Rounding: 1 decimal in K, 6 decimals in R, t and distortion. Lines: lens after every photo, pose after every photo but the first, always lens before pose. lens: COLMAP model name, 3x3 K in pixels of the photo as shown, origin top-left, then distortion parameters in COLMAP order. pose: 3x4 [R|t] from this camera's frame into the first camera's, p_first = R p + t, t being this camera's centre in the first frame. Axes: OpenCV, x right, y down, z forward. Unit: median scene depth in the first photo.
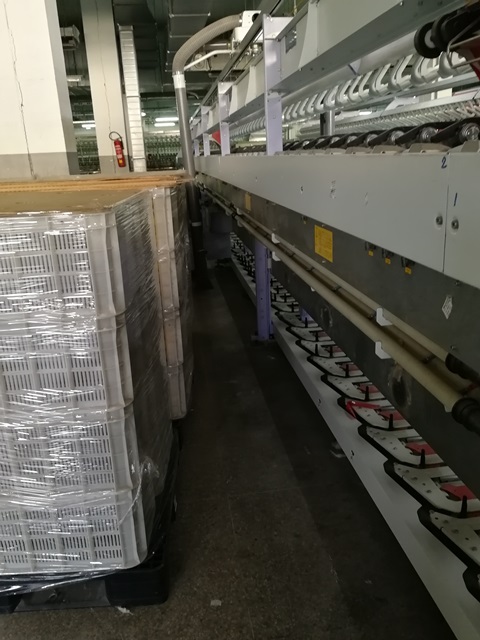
lens RADIAL K [[516.7, 0, 241.1], [0, 516.7, 319.0], [0, 0, 1]] dist [0.016315, -0.010807]
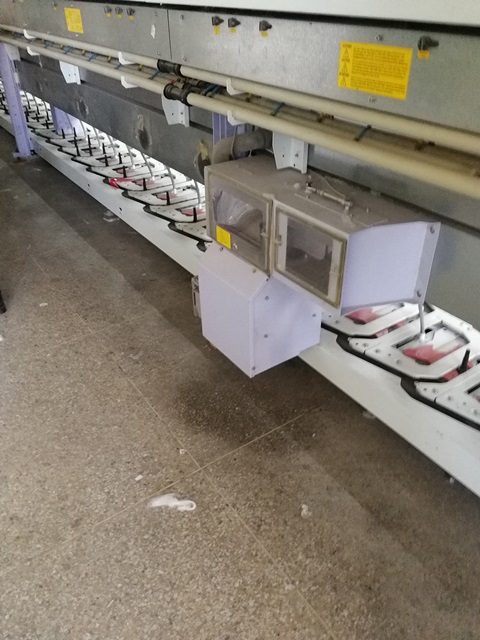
lens RADIAL K [[516.7, 0, 238.8], [0, 516.7, 319.8], [0, 0, 1]] dist [0.016315, -0.010807]
pose [[0.889953, -0.210304, 0.404668, -0.109565], [0.099823, 0.955639, 0.277107, 0.170125], [-0.444994, -0.206217, 0.871467, -0.353593]]
